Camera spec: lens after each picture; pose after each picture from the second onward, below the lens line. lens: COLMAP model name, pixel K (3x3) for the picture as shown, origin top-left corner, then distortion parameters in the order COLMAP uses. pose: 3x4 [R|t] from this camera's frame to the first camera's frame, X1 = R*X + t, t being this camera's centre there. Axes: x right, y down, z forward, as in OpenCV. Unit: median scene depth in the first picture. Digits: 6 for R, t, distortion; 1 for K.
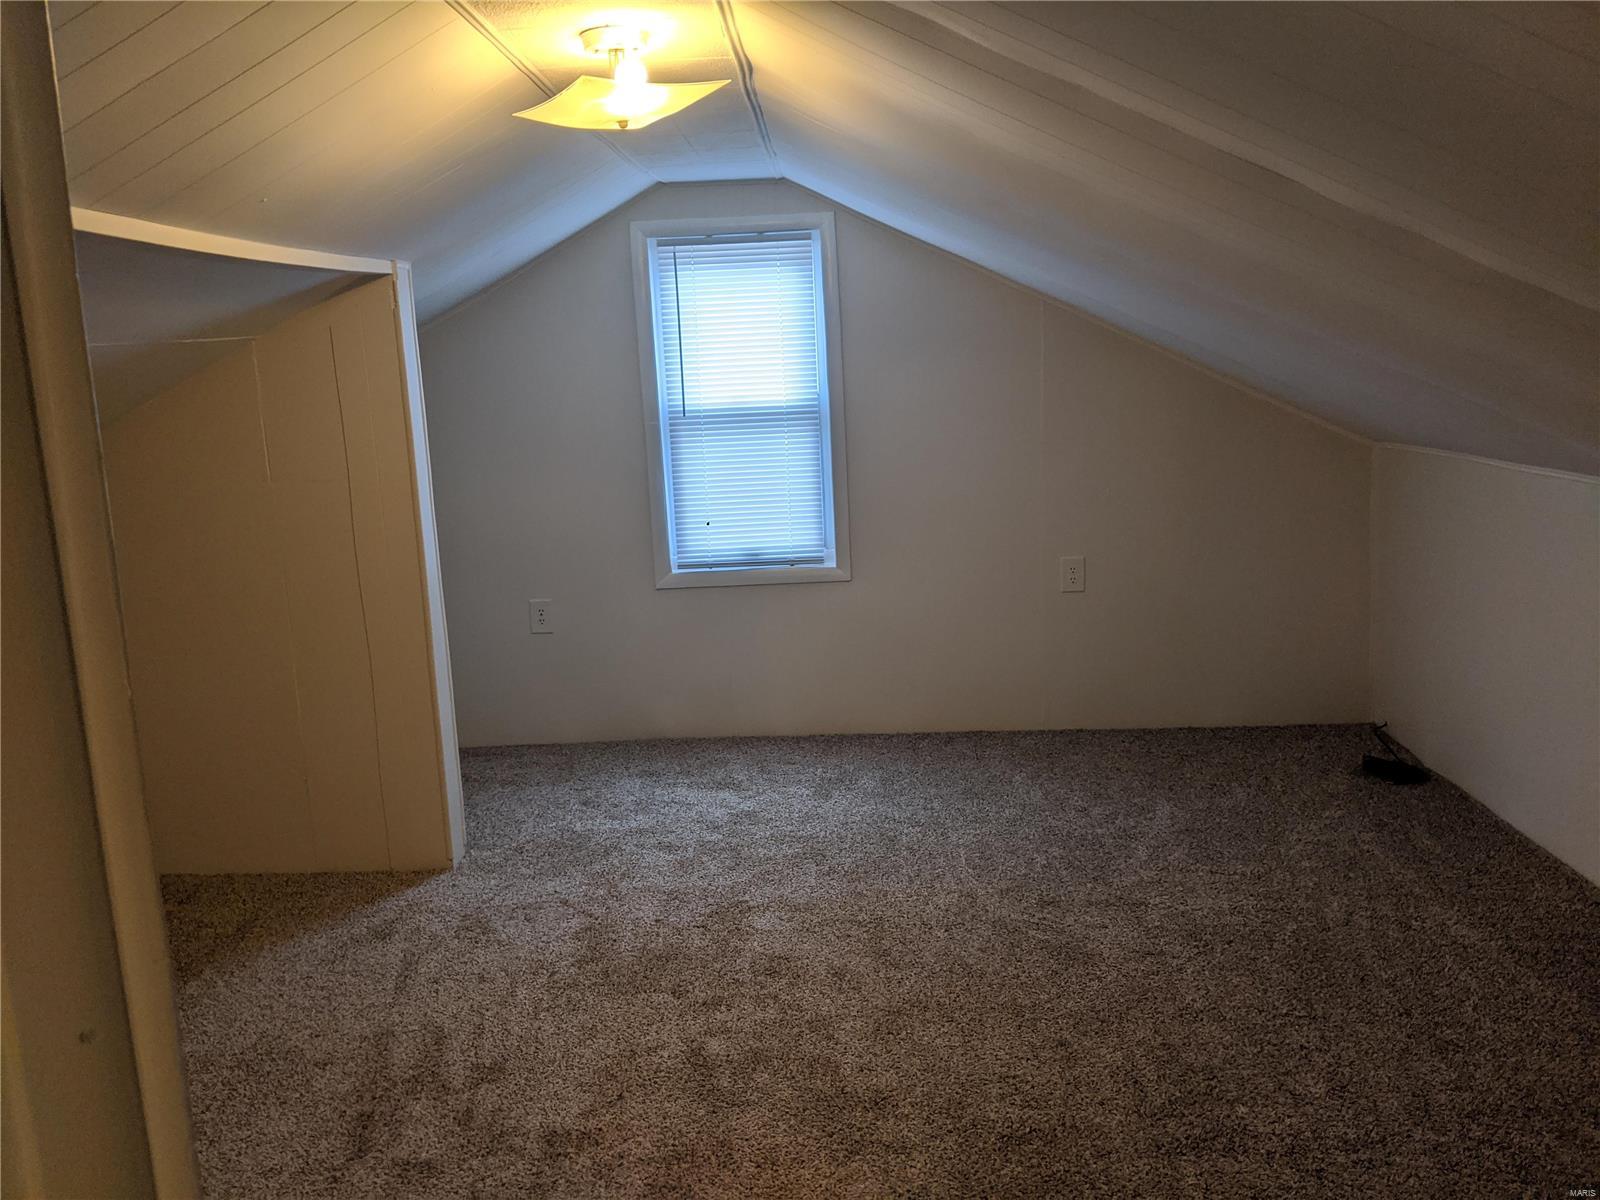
lens RADIAL K [[1273.1, 0, 772.7], [0, 1273.1, 600.5], [0, 0, 1]] dist [0.180842, -0.395327]
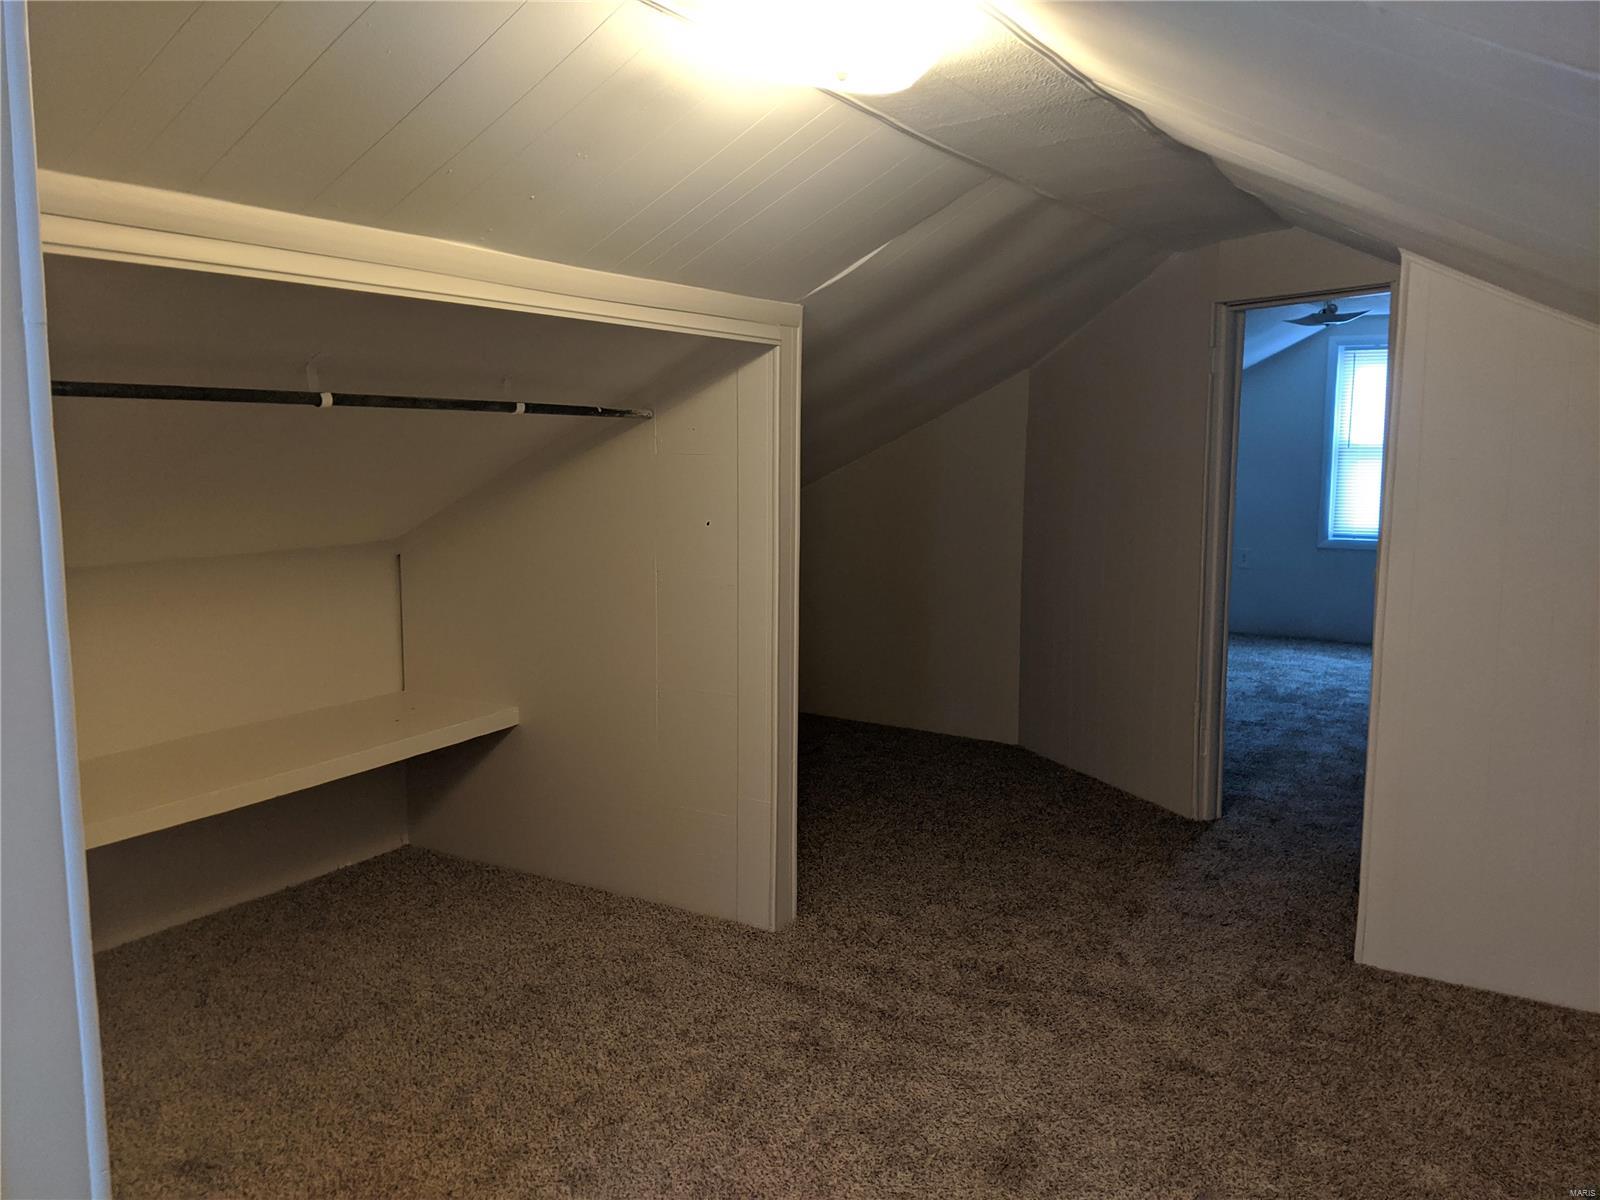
lens RADIAL K [[1273.1, 0, 772.7], [0, 1273.1, 600.5], [0, 0, 1]] dist [0.180842, -0.395327]
pose [[0.875242, 0.113473, -0.470186, 0.114118], [-0.121578, 0.992494, 0.013211, 0.152327], [0.468155, 0.045601, 0.882469, -1.041724]]
